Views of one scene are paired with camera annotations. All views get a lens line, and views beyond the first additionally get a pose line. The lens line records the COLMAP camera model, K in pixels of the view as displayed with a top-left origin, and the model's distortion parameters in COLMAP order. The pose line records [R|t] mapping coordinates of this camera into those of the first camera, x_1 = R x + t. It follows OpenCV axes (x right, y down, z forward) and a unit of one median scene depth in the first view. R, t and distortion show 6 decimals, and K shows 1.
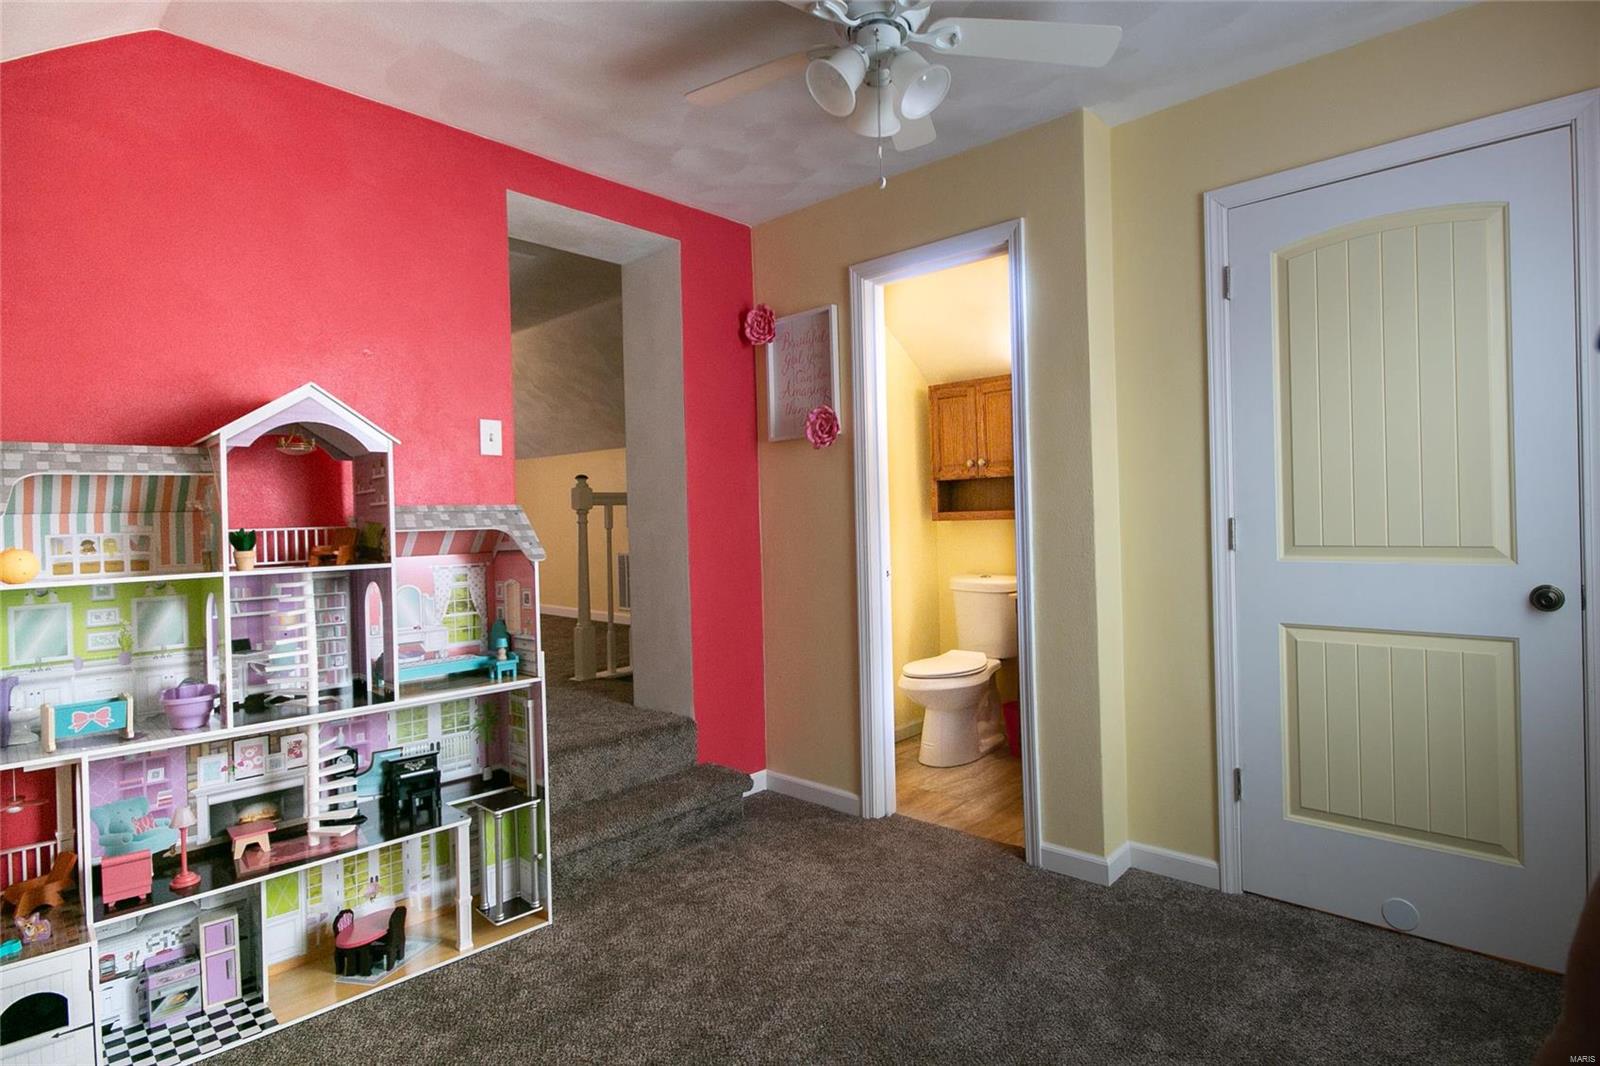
lens RADIAL K [[820.4, 0, 797.3], [0, 820.4, 518.0], [0, 0, 1]] dist [-0.015575, -0.001629]
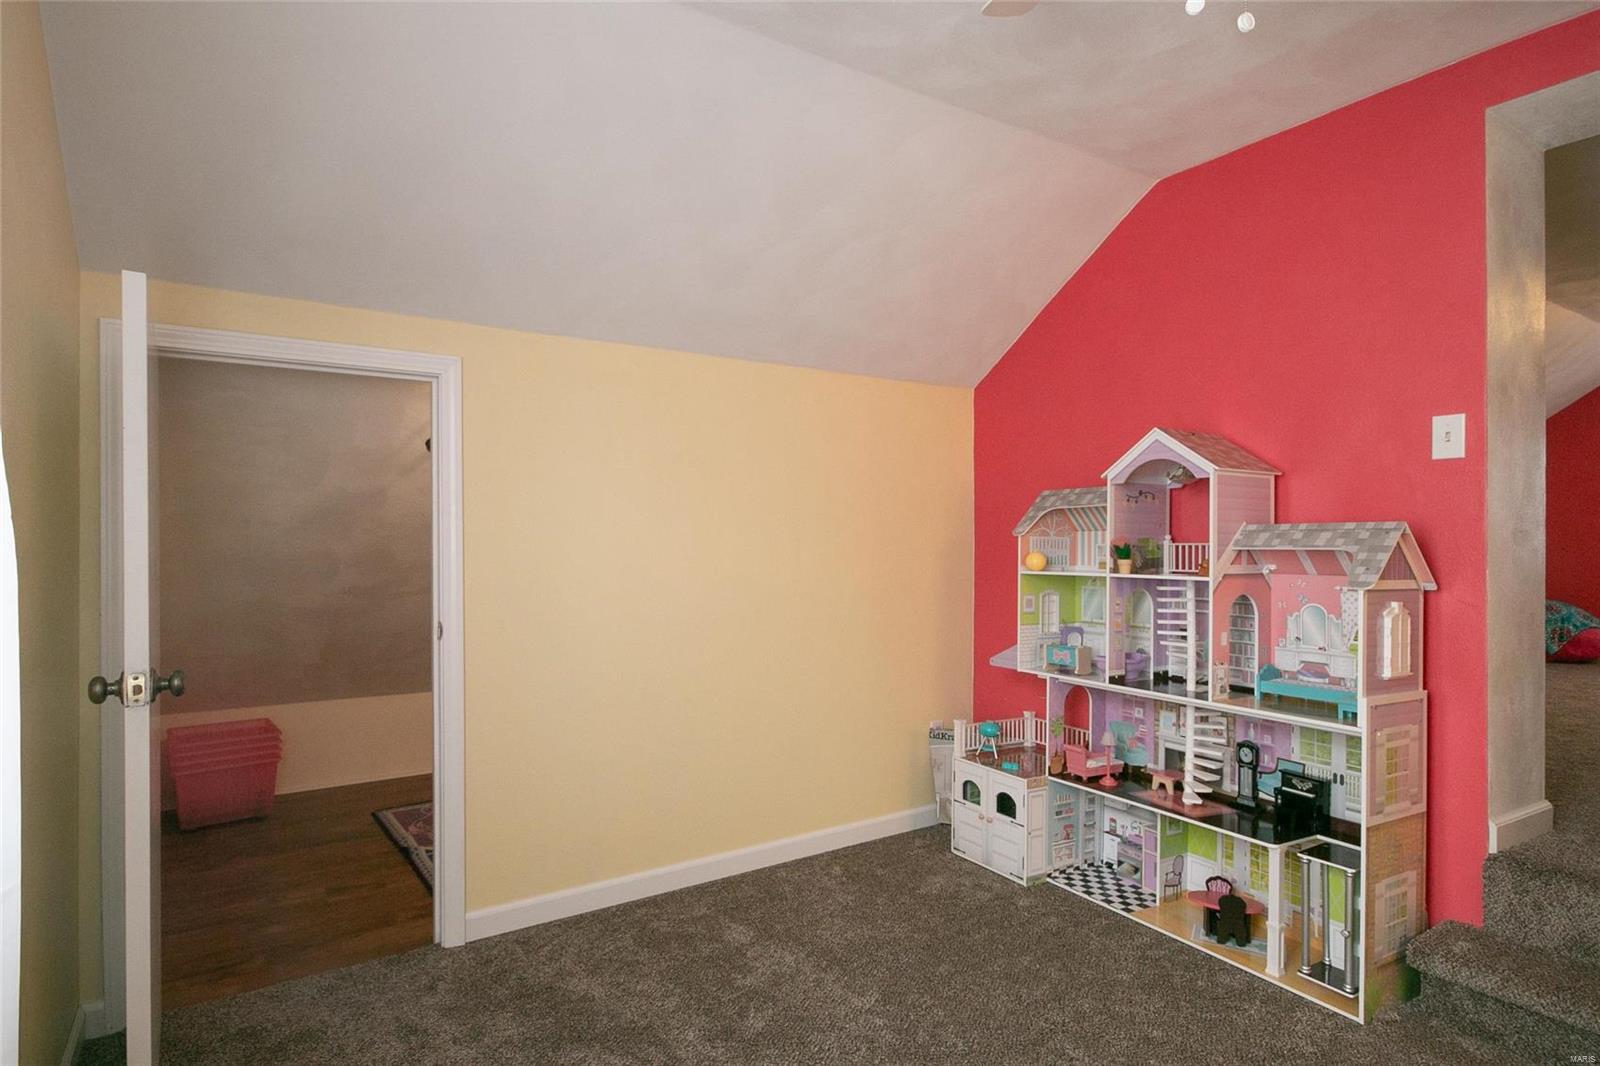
lens RADIAL K [[827.1, 0, 800.7], [0, 827.1, 550.1], [0, 0, 1]] dist [-0.003580, 0.000037]
pose [[-0.245010, 0.034403, -0.968910, 0.737310], [0.007817, 0.999408, 0.033509, -0.023828], [0.969489, 0.000637, -0.245133, 0.747338]]
